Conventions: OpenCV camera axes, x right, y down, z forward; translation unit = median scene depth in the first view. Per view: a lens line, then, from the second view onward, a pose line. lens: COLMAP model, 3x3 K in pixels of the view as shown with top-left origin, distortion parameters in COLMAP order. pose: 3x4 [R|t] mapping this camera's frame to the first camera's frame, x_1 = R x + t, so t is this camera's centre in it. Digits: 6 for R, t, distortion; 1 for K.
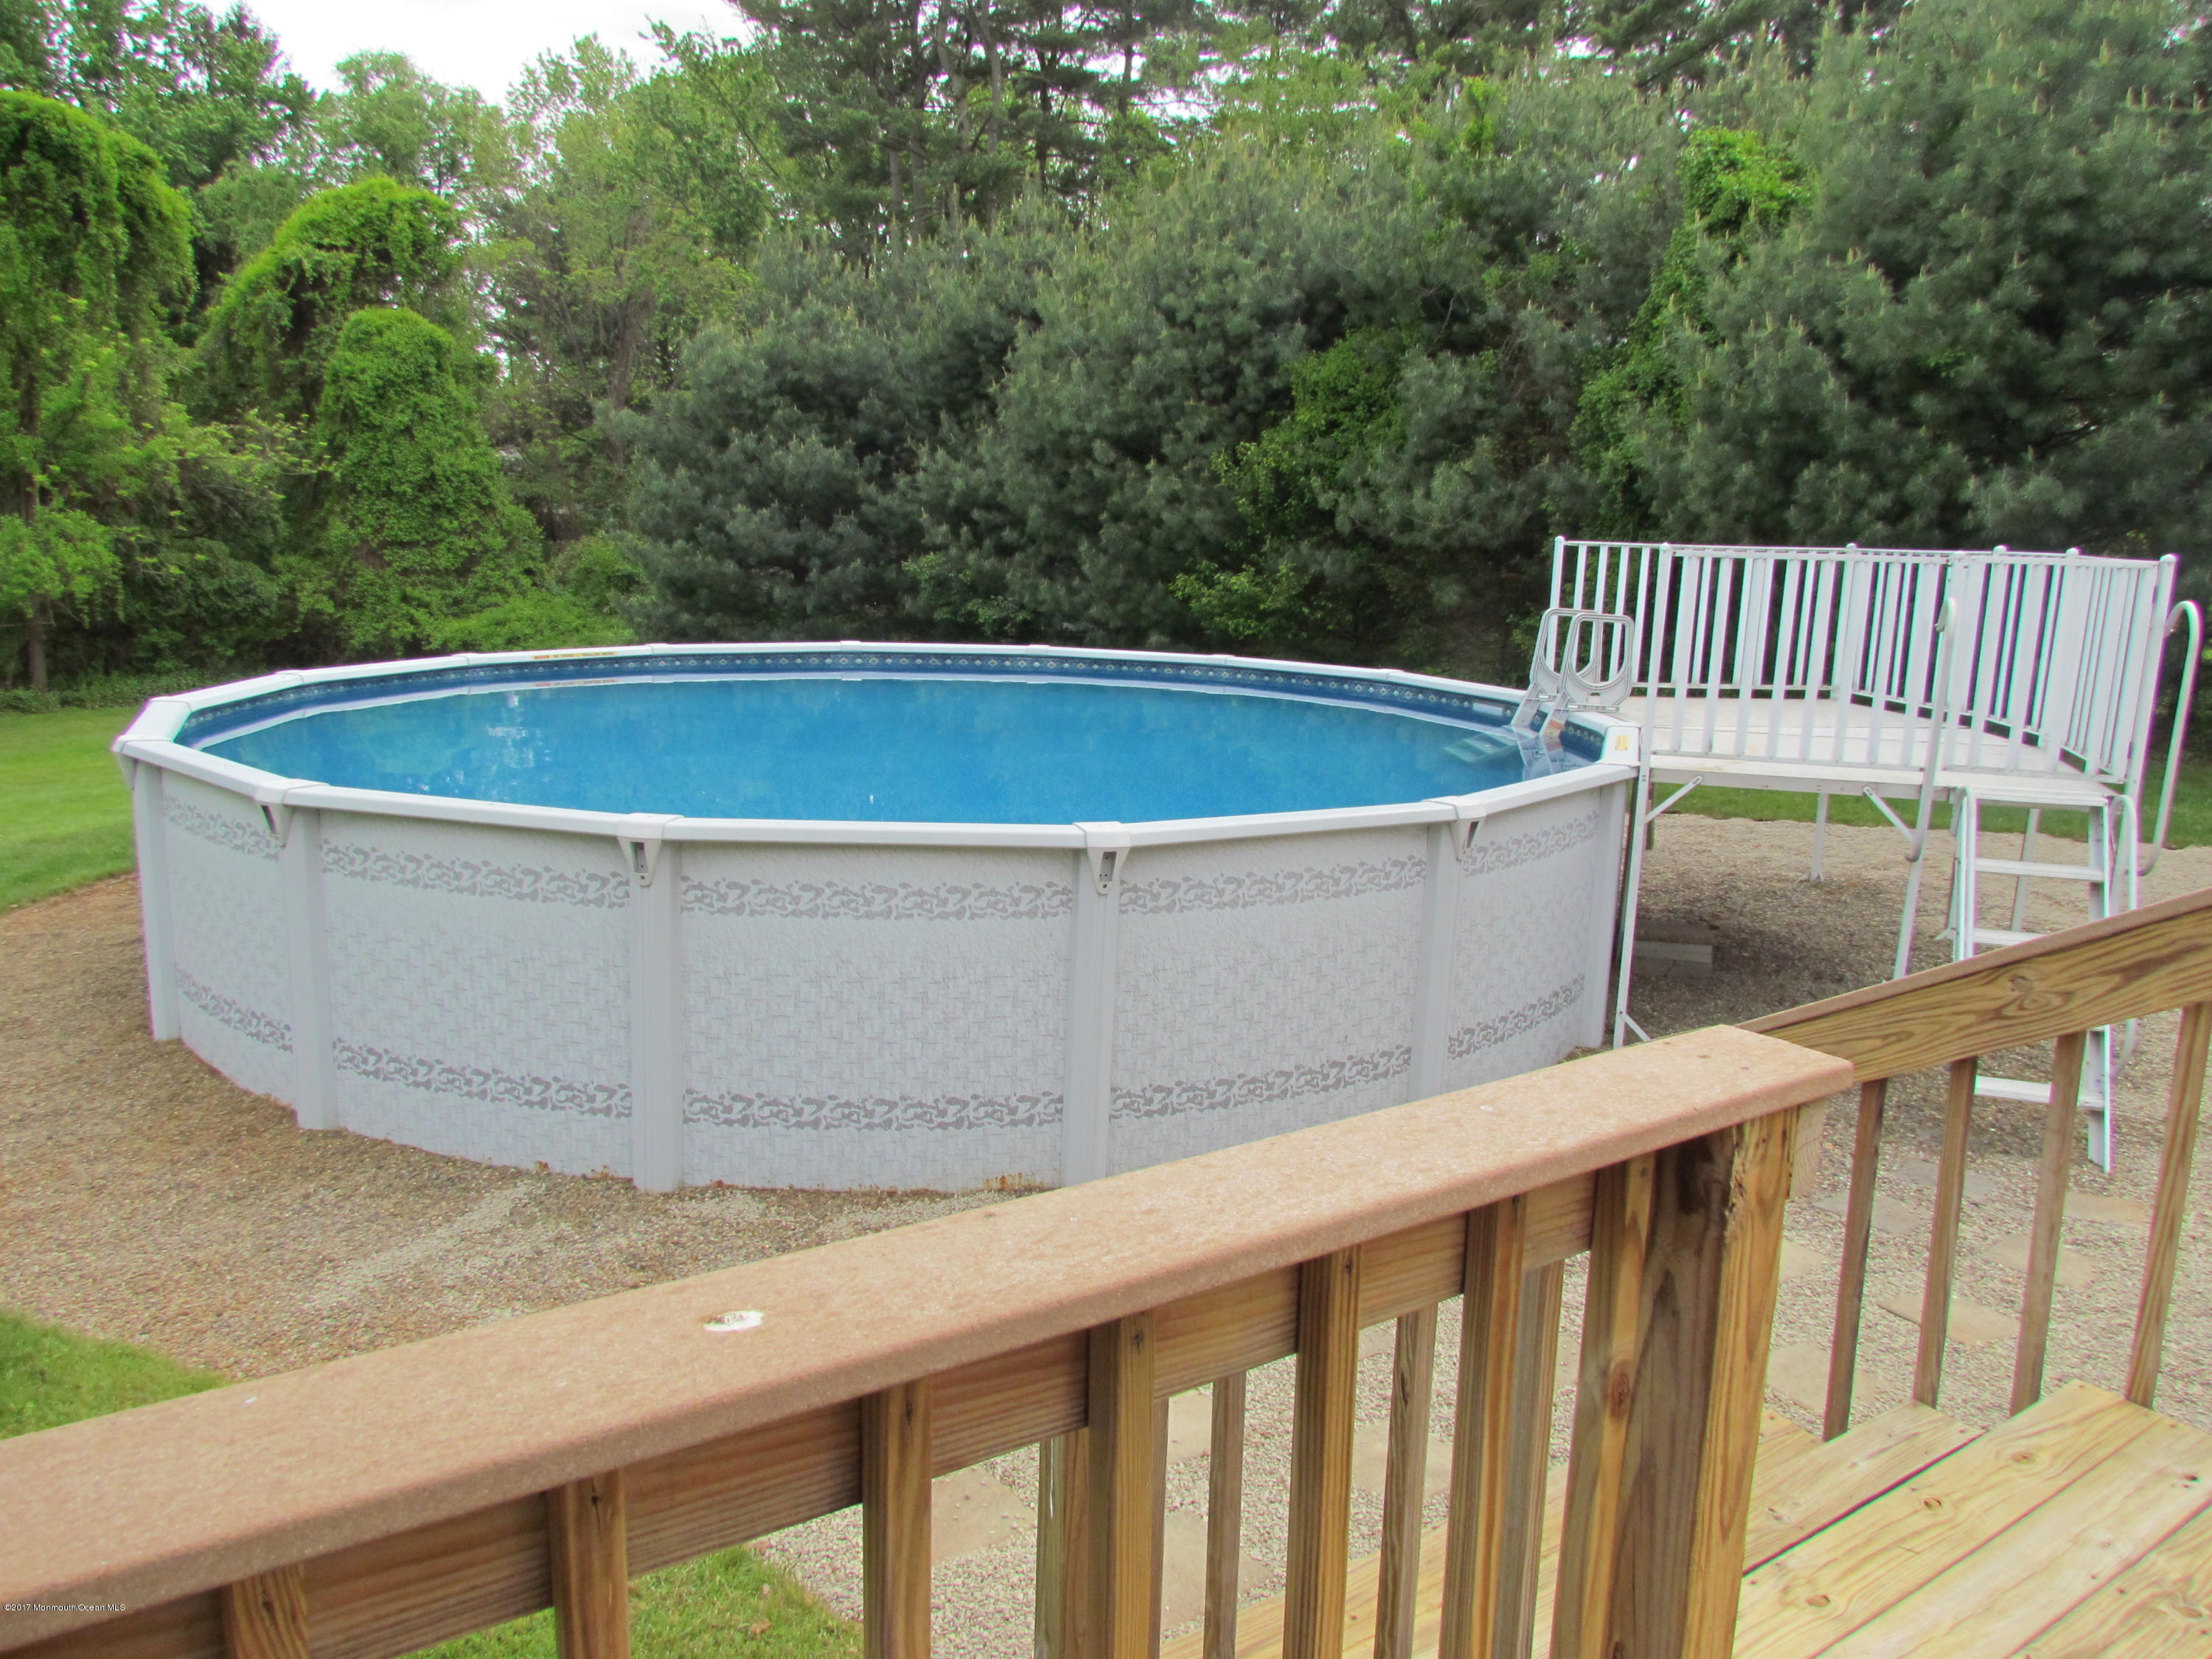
lens RADIAL K [[1558.9, 0, 1099.6], [0, 1558.9, 837.7], [0, 0, 1]] dist [-0.031491, 0.013849]
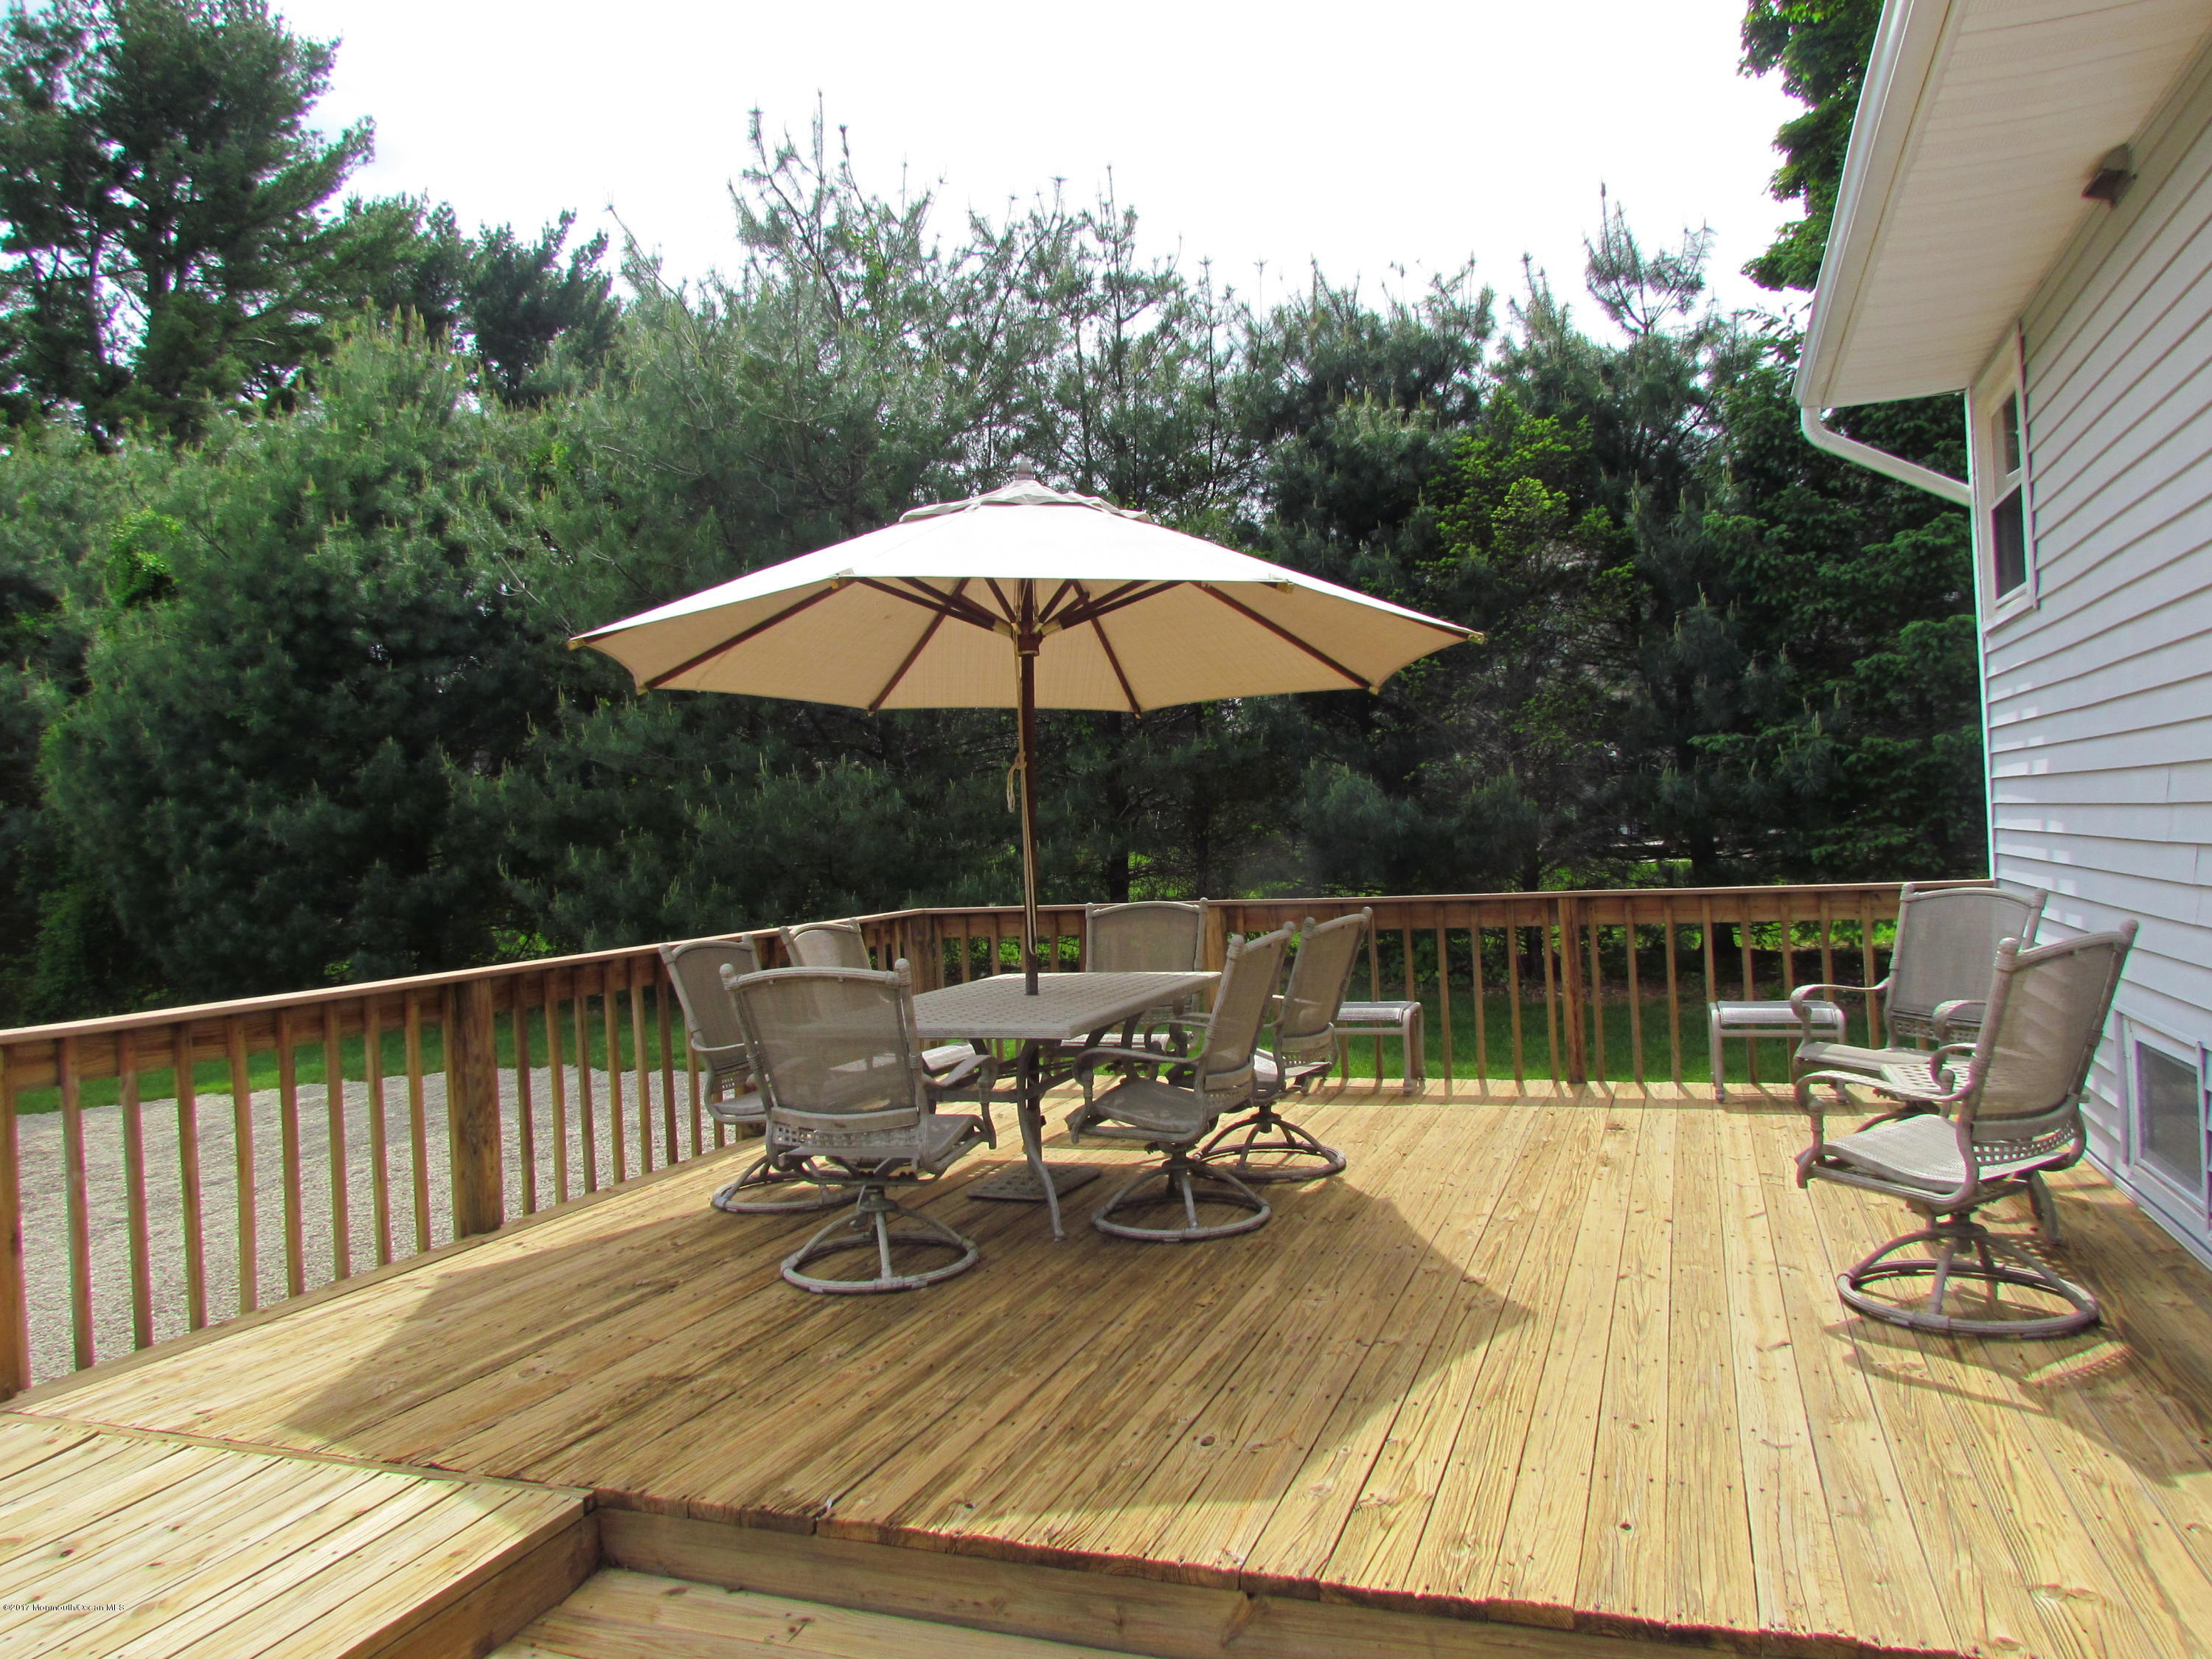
lens RADIAL K [[1558.9, 0, 1108.8], [0, 1558.9, 838.6], [0, 0, 1]] dist [-0.031491, 0.013849]
pose [[0.803292, -0.057485, 0.592804, 0.214132], [0.175351, 0.974042, -0.143160, 0.045486], [-0.569186, 0.218949, 0.792520, -0.186635]]
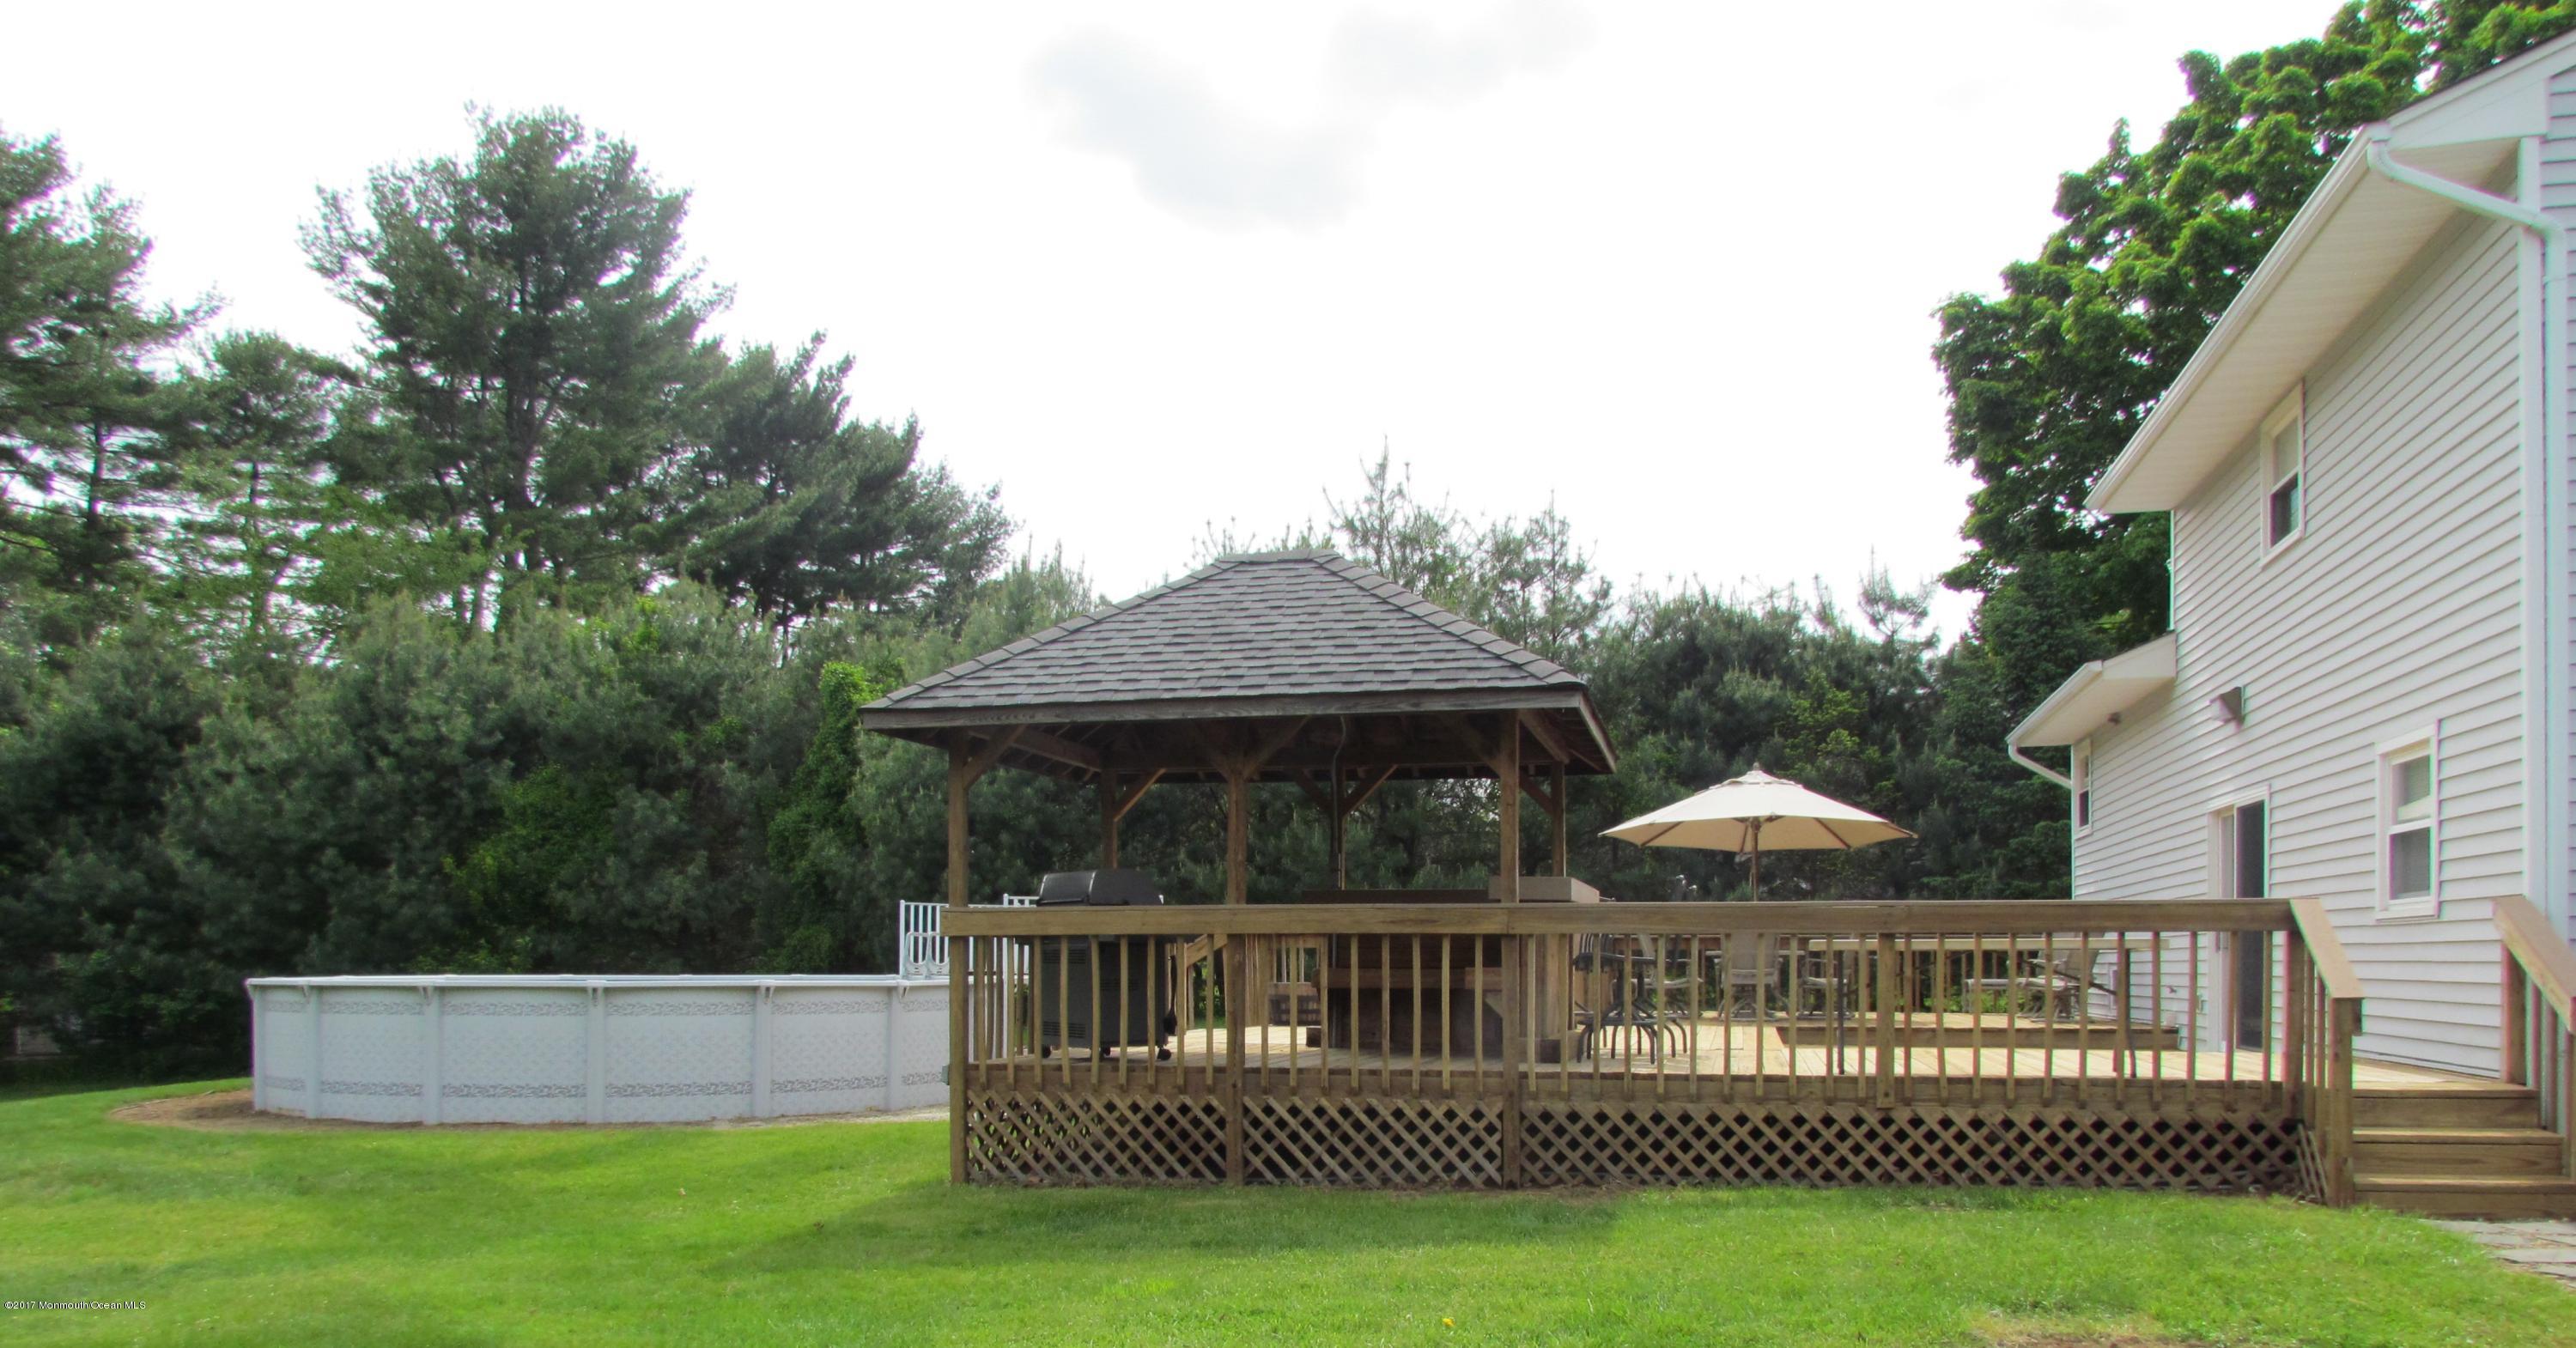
lens RADIAL K [[1845.9, 0, 1302.6], [0, 1845.9, 973.1], [0, 0, 1]] dist [-0.031831, 0.005704]
pose [[0.728582, -0.021329, 0.684626, -0.417064], [0.149439, 0.980387, -0.128490, 0.123966], [-0.668458, 0.195926, 0.717480, -0.457523]]
